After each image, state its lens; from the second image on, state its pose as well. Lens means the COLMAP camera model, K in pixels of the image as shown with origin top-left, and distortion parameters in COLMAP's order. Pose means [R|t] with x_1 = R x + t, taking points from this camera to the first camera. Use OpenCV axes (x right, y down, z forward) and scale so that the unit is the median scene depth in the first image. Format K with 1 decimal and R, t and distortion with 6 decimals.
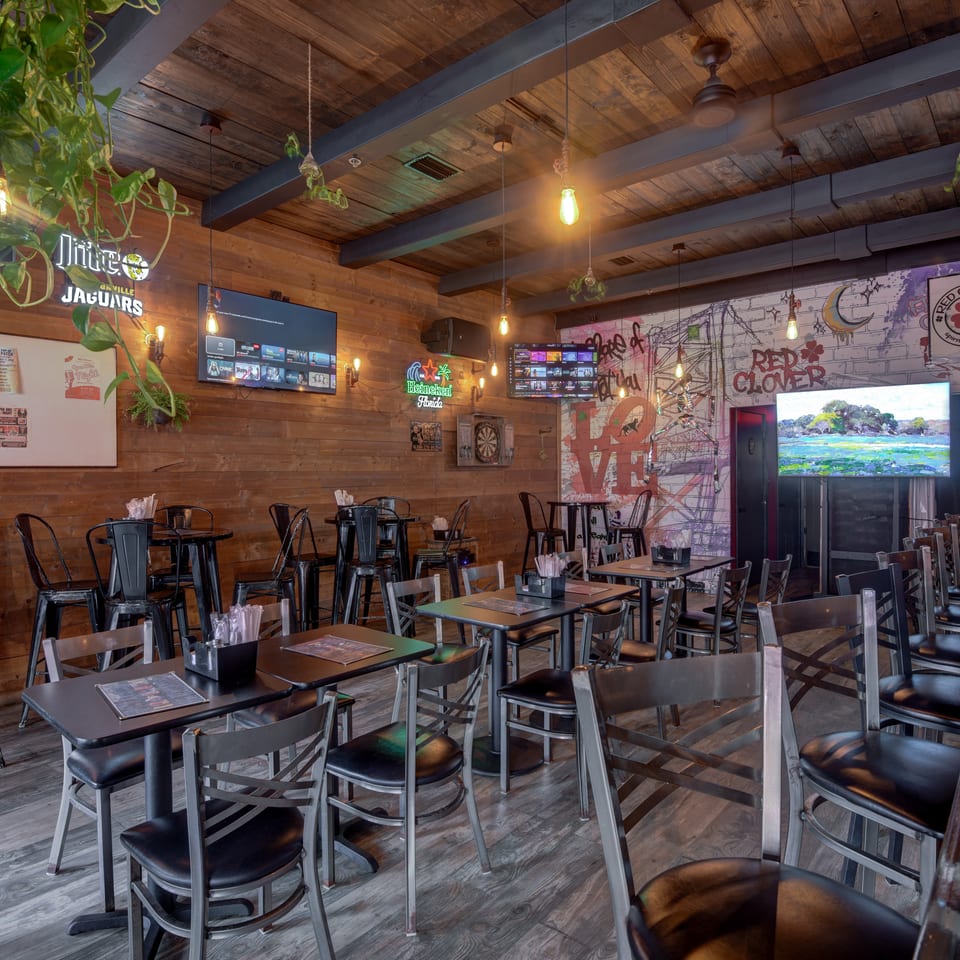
lens RADIAL K [[693.5, 0, 480.0], [0, 693.5, 480.0], [0, 0, 1]] dist [-0.000909, -0.037839]
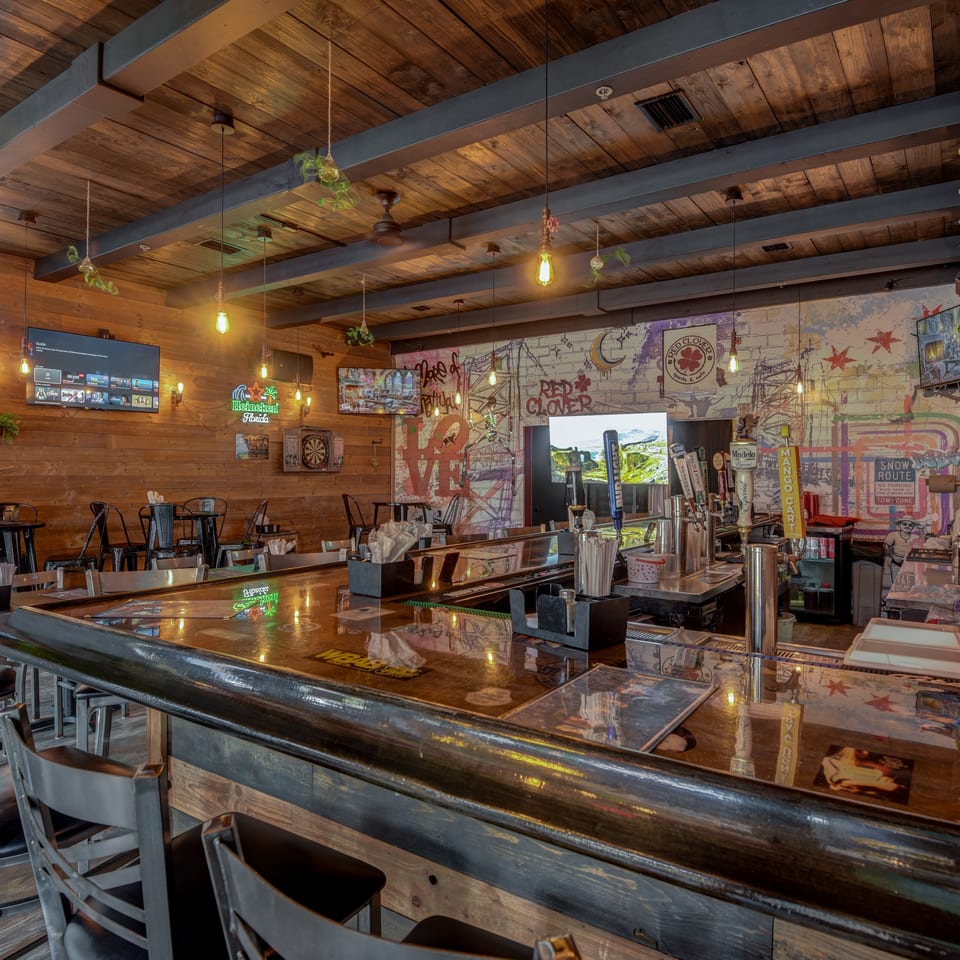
lens RADIAL K [[661.1, 0, 476.4], [0, 661.1, 474.9], [0, 0, 1]] dist [0.017431, -0.051405]
pose [[0.989954, 0.012127, 0.140871, 0.132164], [-0.010671, 0.999882, -0.011084, -0.005303], [-0.140989, 0.009469, 0.989966, -0.167724]]
